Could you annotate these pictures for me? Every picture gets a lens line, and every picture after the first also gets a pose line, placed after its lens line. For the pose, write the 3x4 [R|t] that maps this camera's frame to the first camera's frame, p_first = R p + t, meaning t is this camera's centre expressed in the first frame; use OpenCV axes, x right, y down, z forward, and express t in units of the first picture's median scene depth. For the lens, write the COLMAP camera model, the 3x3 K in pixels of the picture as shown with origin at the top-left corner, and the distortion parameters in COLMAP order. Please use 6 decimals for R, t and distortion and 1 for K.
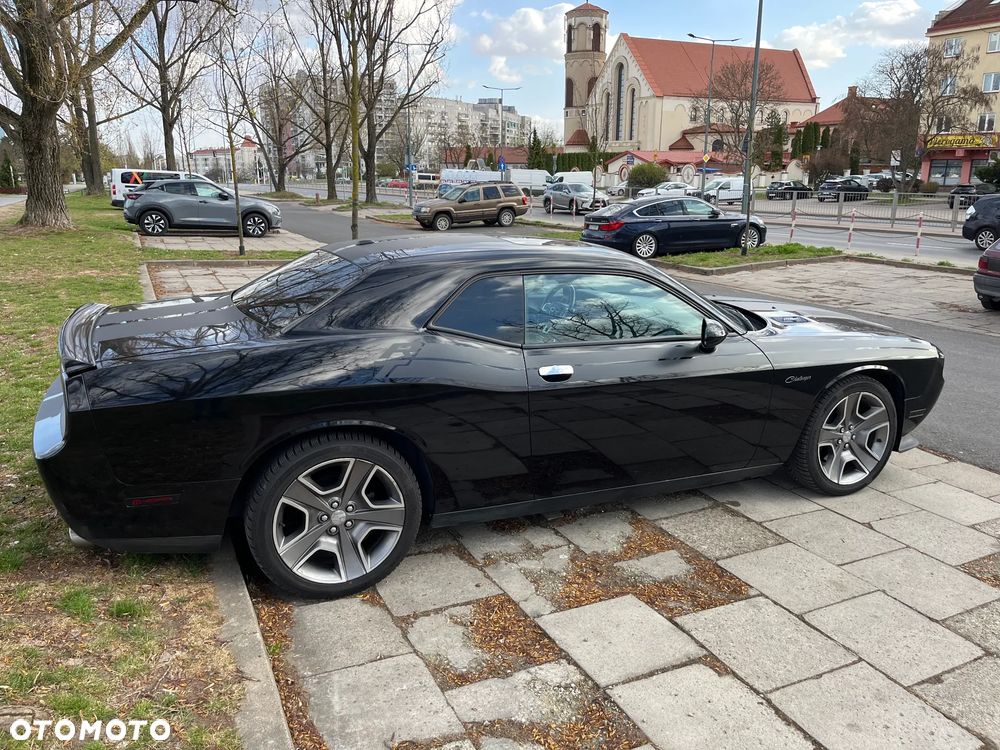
lens RADIAL K [[756.9, 0, 503.1], [0, 756.9, 381.6], [0, 0, 1]] dist [0.063755, -0.082530]
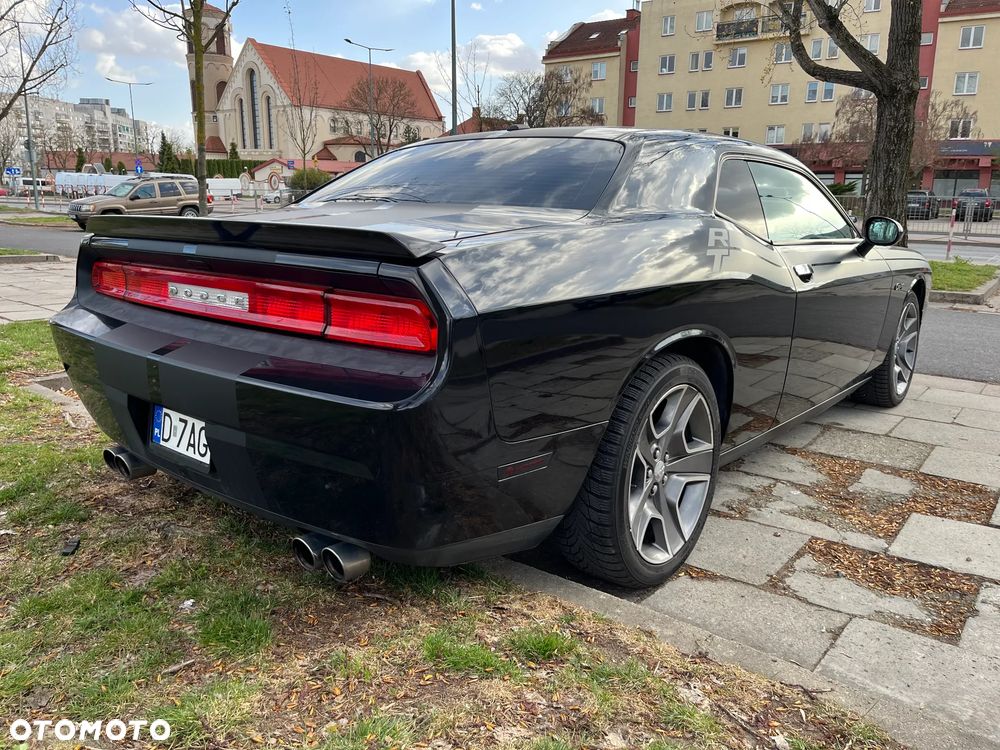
lens RADIAL K [[756.9, 0, 497.2], [0, 756.9, 379.4], [0, 0, 1]] dist [0.063755, -0.082530]
pose [[0.899625, -0.098104, 0.425501, -0.368419], [0.106441, 0.994310, 0.004204, 0.040607], [-0.423492, 0.041509, 0.904948, 0.227371]]
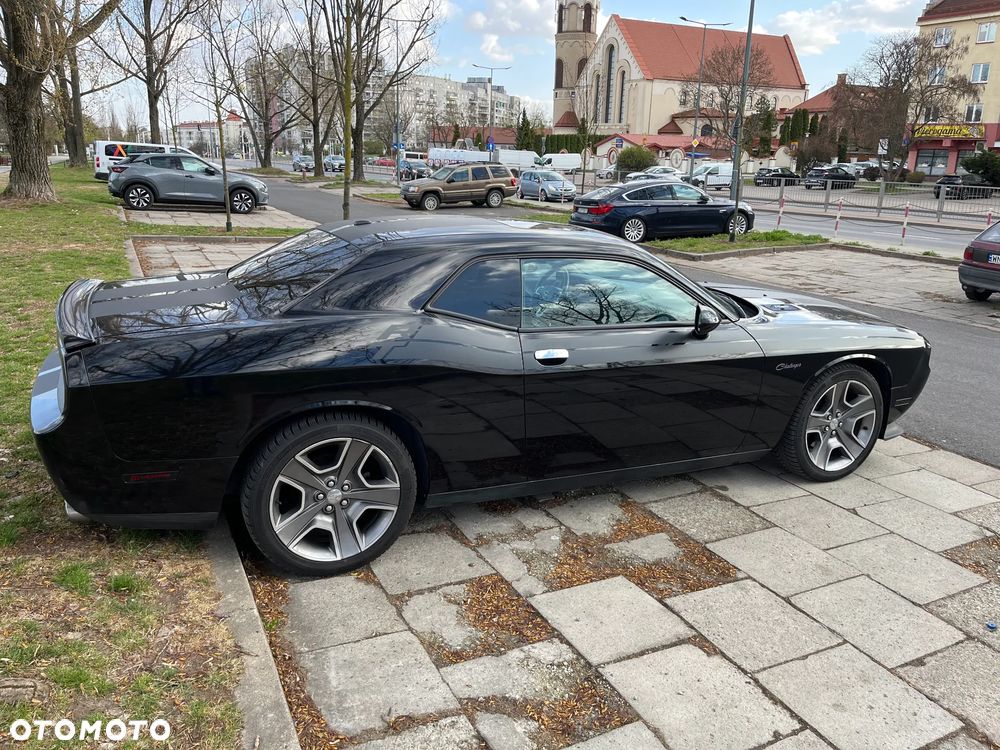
lens RADIAL K [[756.9, 0, 499.7], [0, 756.9, 377.9], [0, 0, 1]] dist [0.063755, -0.082530]
pose [[0.999730, 0.016456, 0.016415, -0.009139], [-0.016767, 0.999679, 0.019003, -0.000767], [-0.016097, -0.019274, 0.999685, -0.004765]]
